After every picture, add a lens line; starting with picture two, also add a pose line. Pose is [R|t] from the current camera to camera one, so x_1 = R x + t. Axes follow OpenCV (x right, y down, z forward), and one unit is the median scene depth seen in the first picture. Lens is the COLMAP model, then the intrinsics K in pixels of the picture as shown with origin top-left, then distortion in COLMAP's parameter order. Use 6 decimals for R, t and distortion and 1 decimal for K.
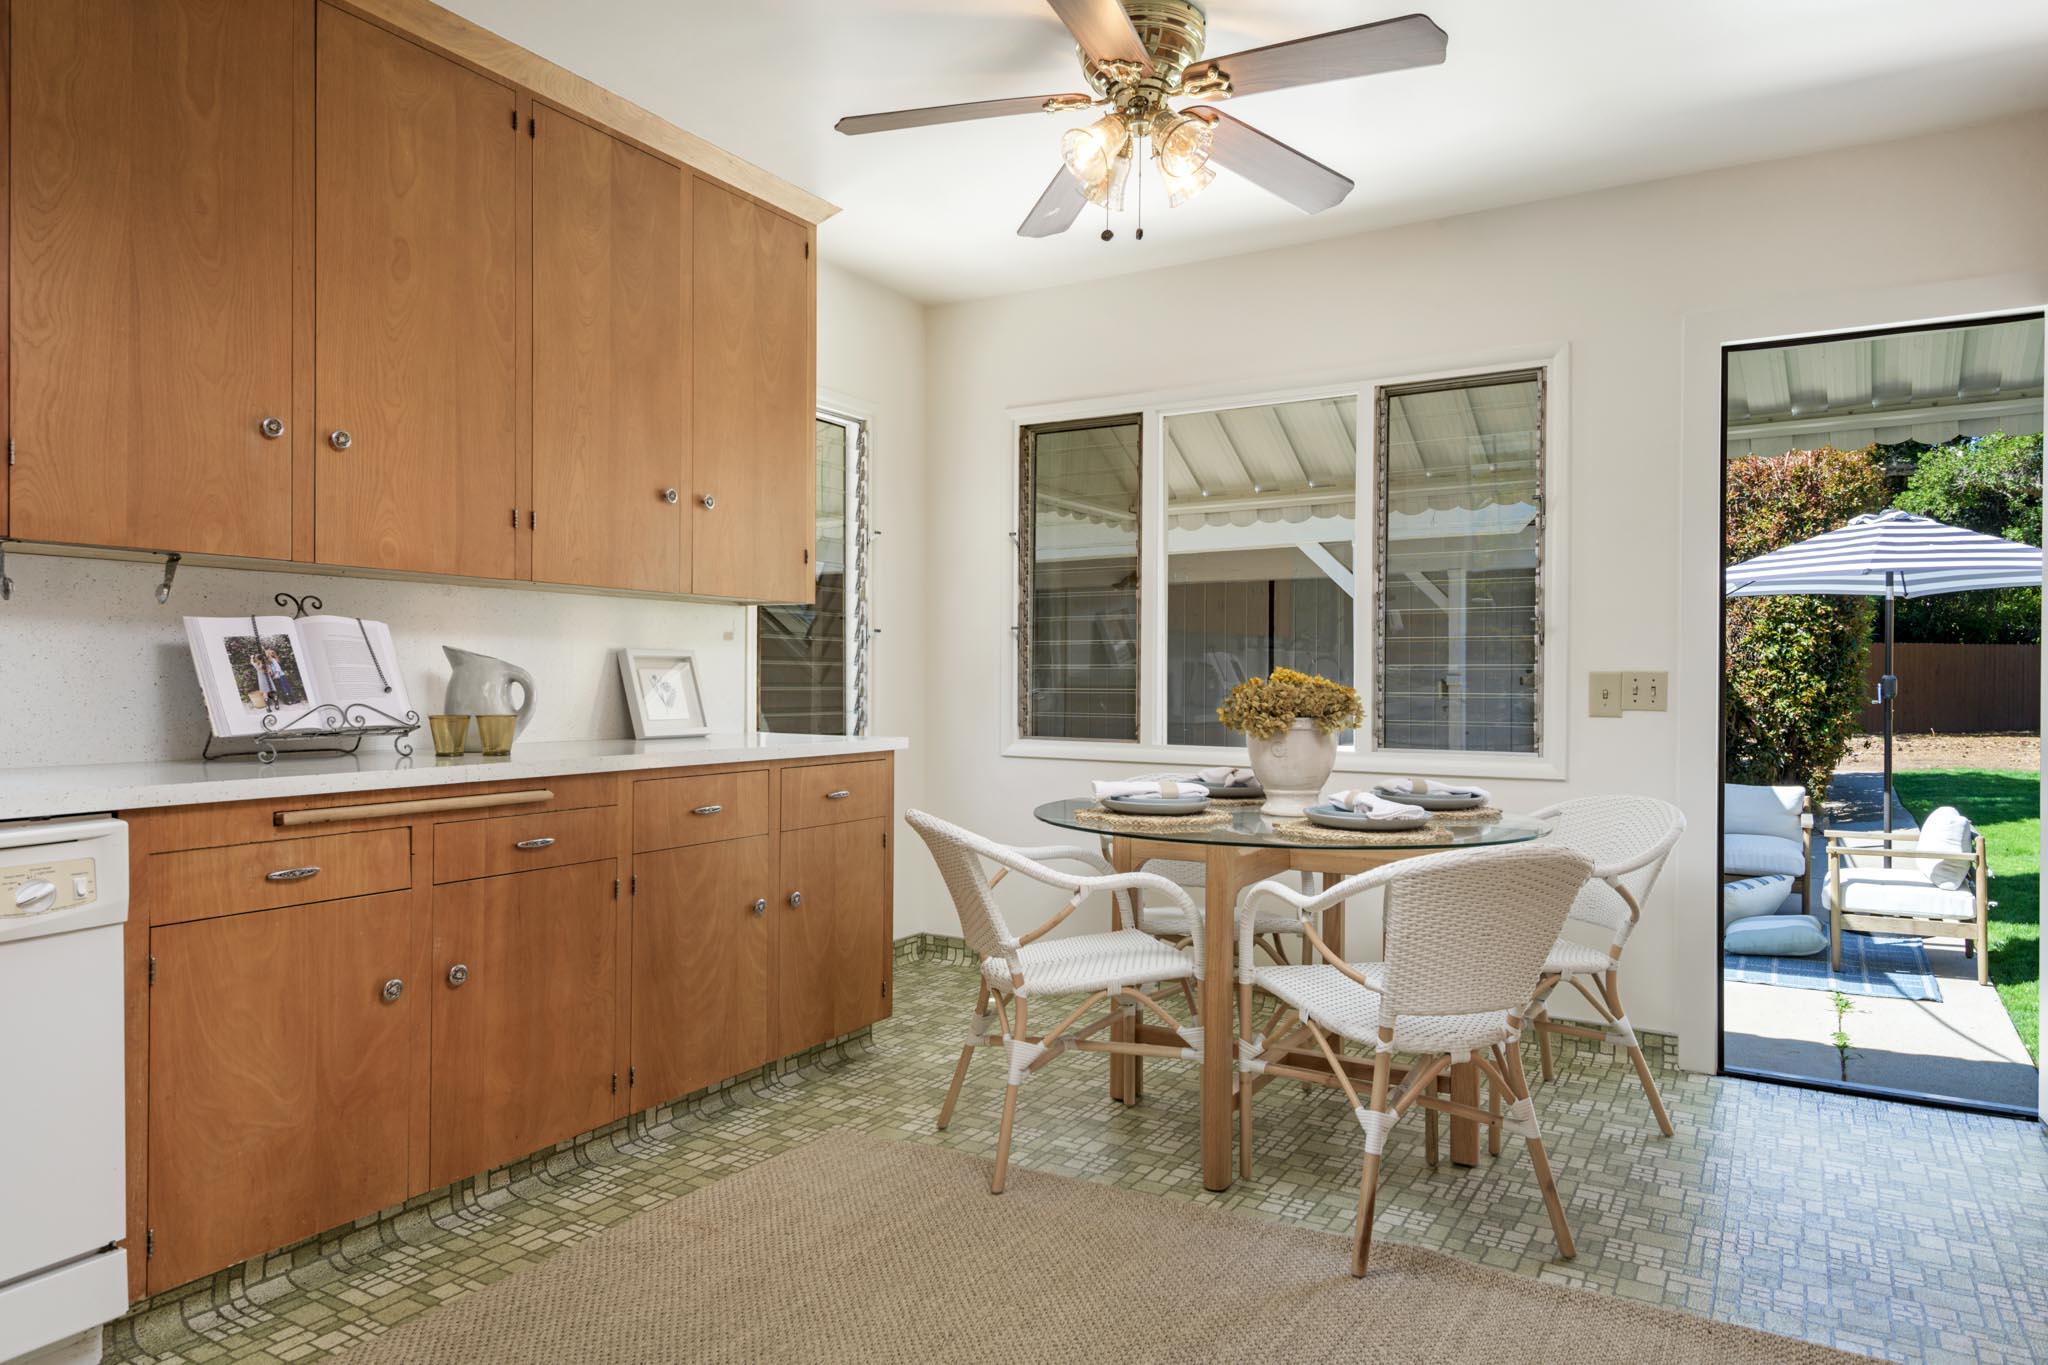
lens RADIAL K [[1278.2, 0, 1028.1], [0, 1278.2, 676.4], [0, 0, 1]] dist [0.021309, -0.003976]
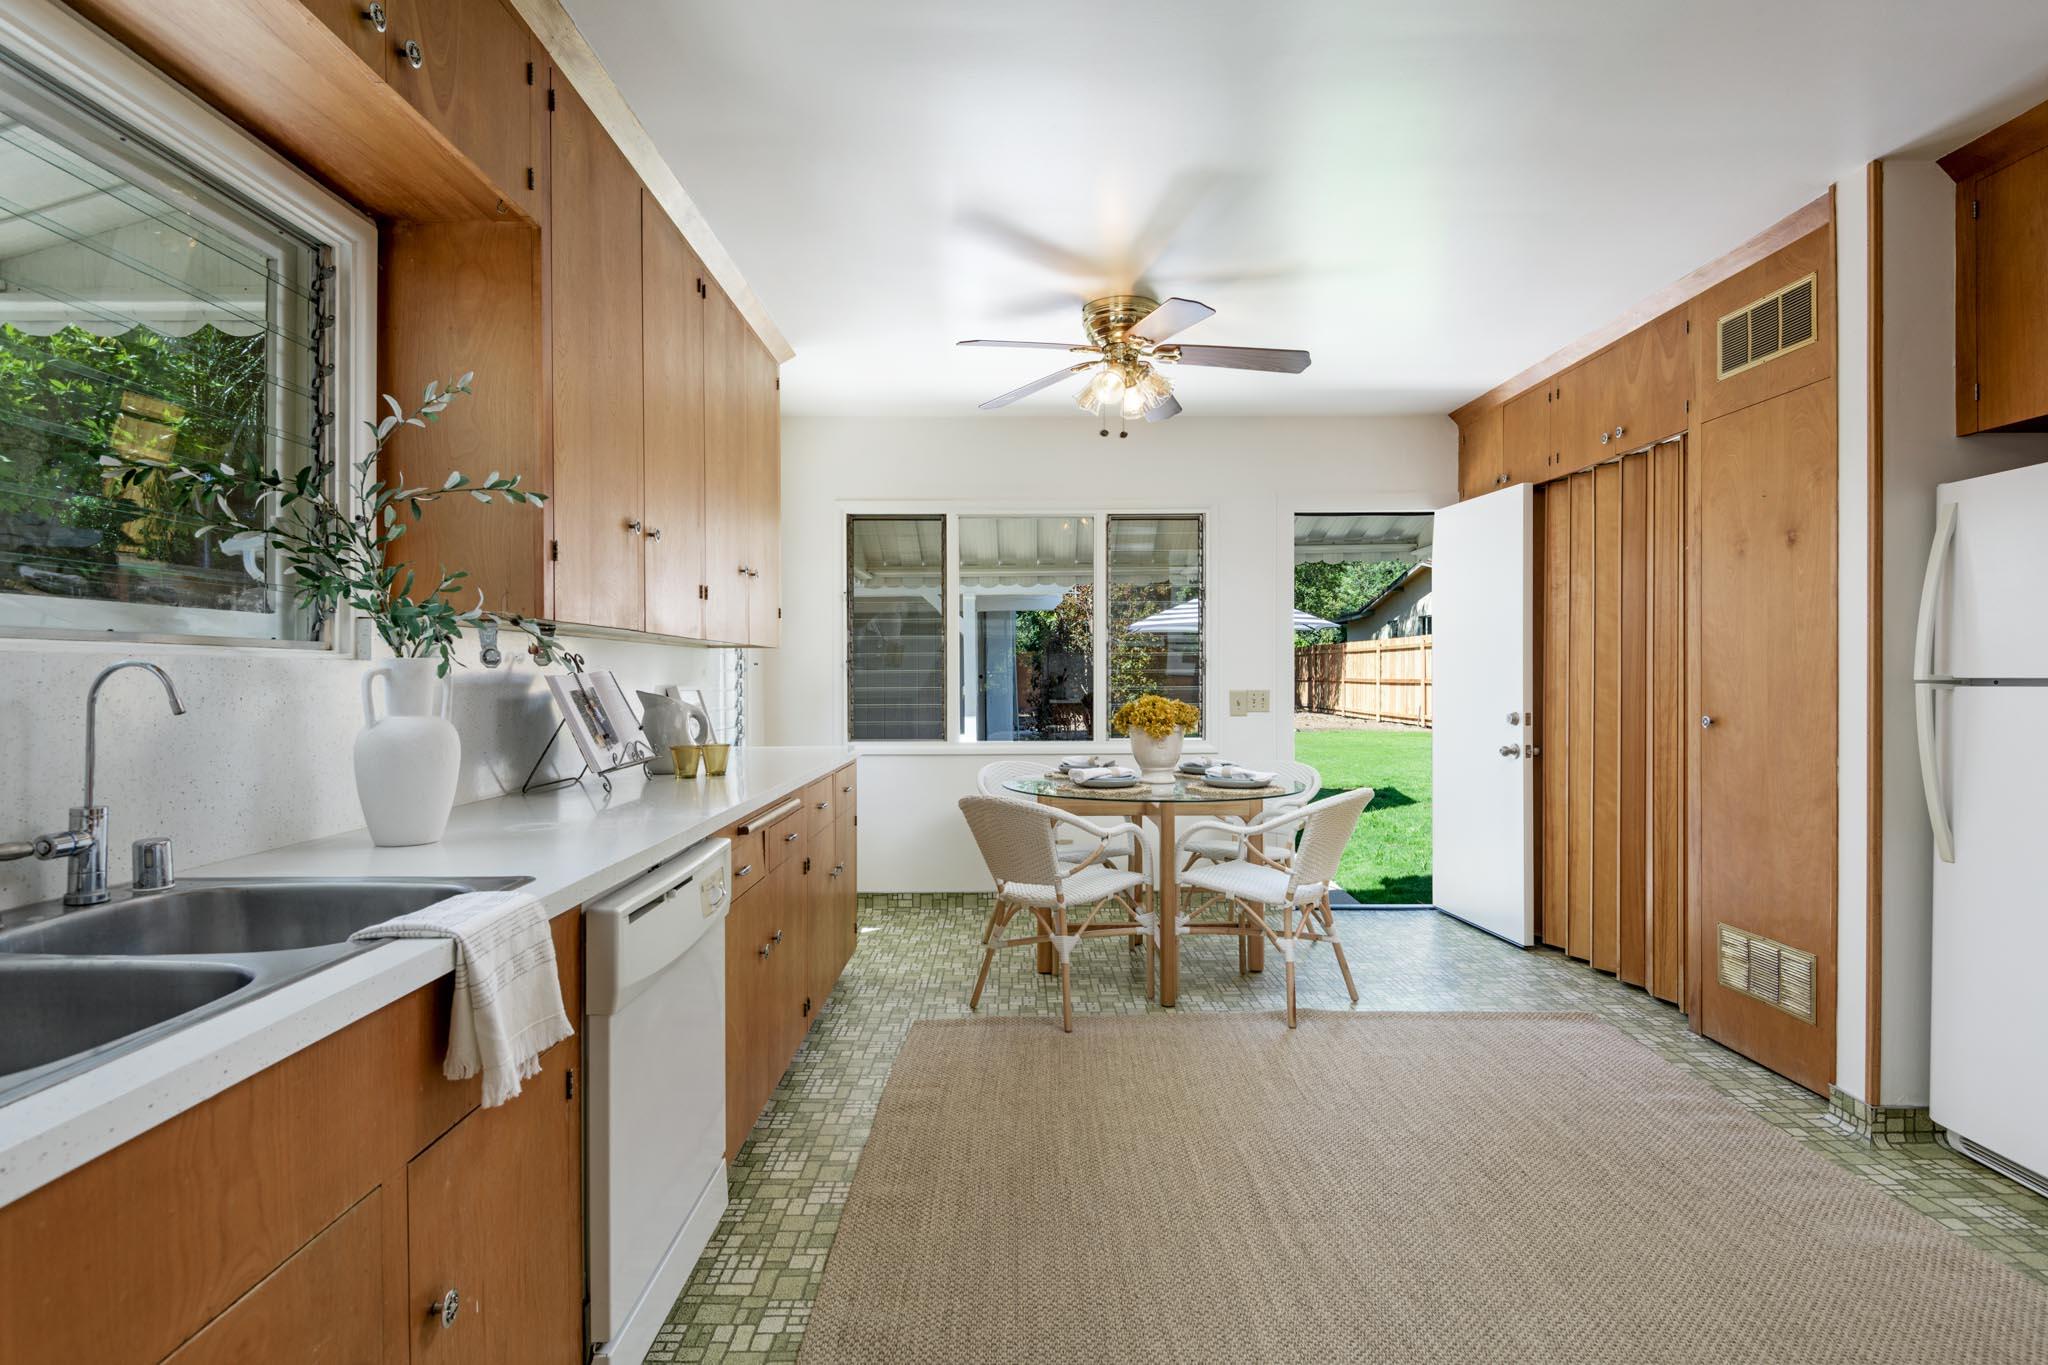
lens RADIAL K [[1010.0, 0, 1026.9], [0, 1010.0, 675.6], [0, 0, 1]] dist [0.025411, 0.000305]
pose [[0.855000, -0.007081, 0.518580, -0.752234], [0.006057, 0.999975, 0.003667, -0.045547], [-0.518593, 0.000006, 0.855021, -0.049815]]
